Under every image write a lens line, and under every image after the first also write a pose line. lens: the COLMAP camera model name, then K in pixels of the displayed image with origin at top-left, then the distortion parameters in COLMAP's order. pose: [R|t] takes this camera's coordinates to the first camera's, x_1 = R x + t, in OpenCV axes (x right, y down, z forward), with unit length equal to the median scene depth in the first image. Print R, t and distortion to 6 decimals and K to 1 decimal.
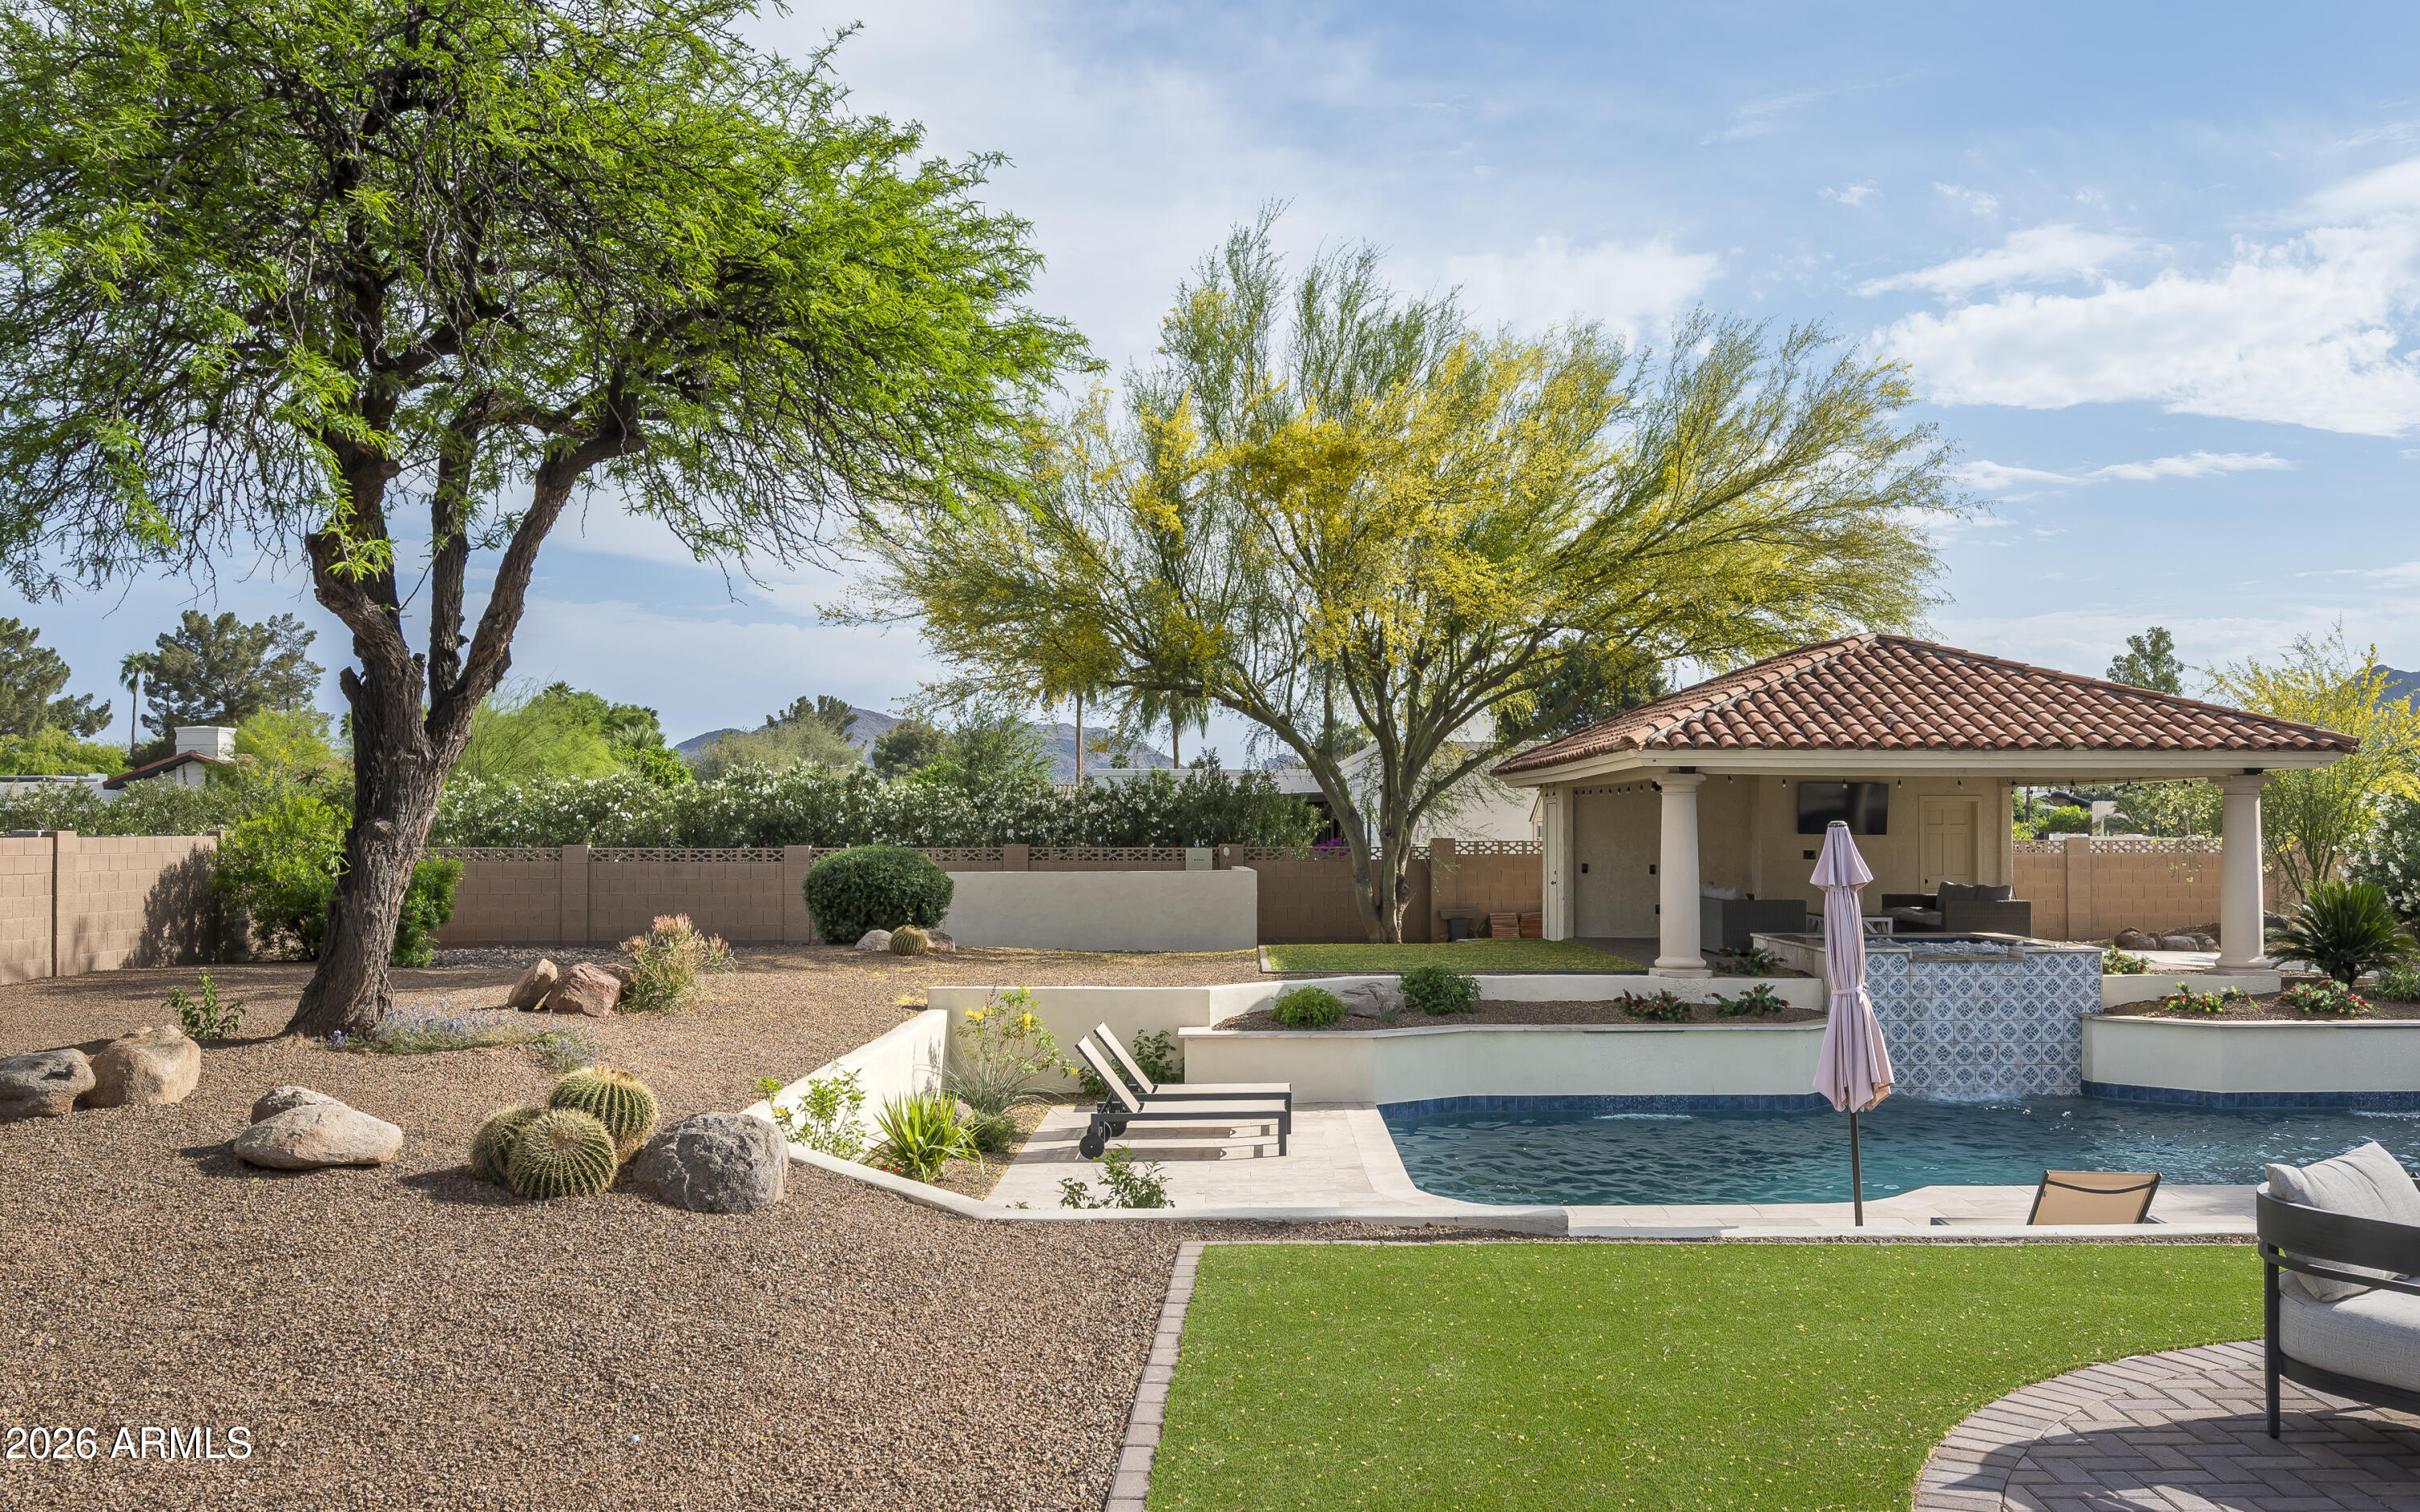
lens RADIAL K [[1967.4, 0, 1325.9], [0, 1967.4, 807.5], [0, 0, 1]] dist [-0.006533, -0.000517]
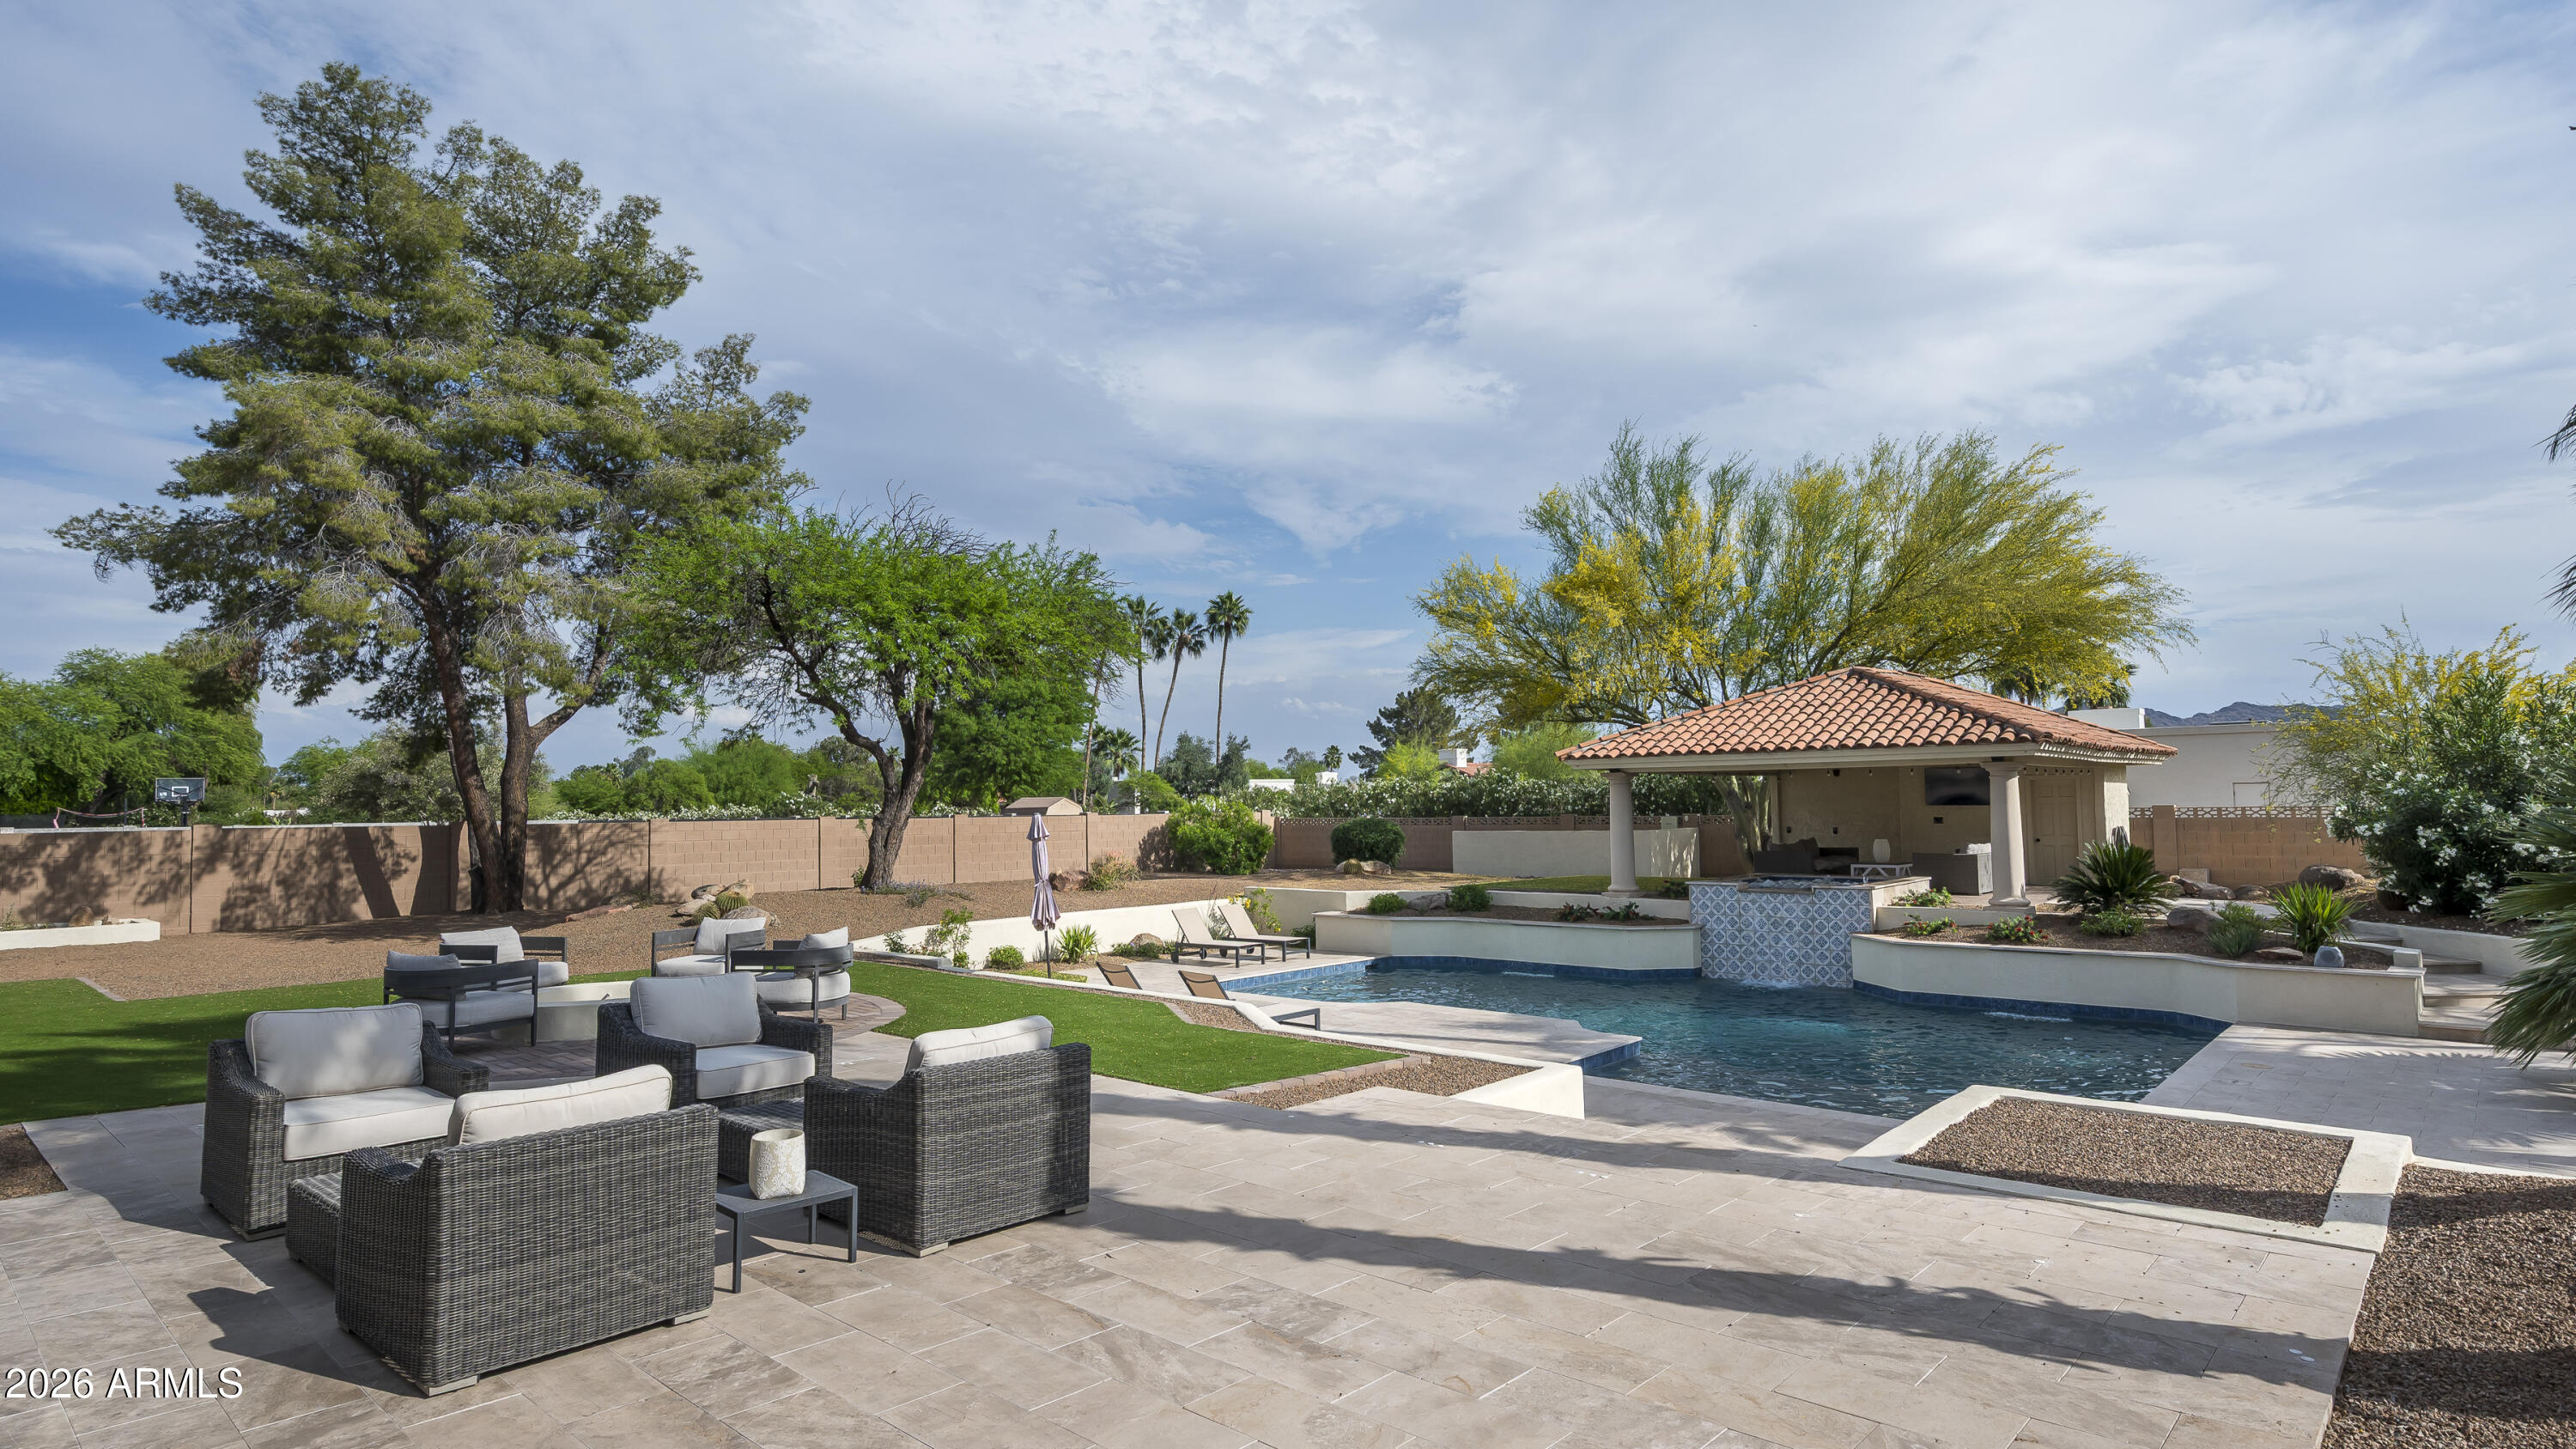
lens RADIAL K [[1368.5, 0, 1288.0], [0, 1368.5, 724.5], [0, 0, 1]] dist [-0.003784, -0.000697]
pose [[0.701961, -0.052778, -0.710257, 0.812537], [0.021928, 0.998379, -0.052516, -0.003568], [0.711878, 0.021290, 0.701981, -0.004769]]
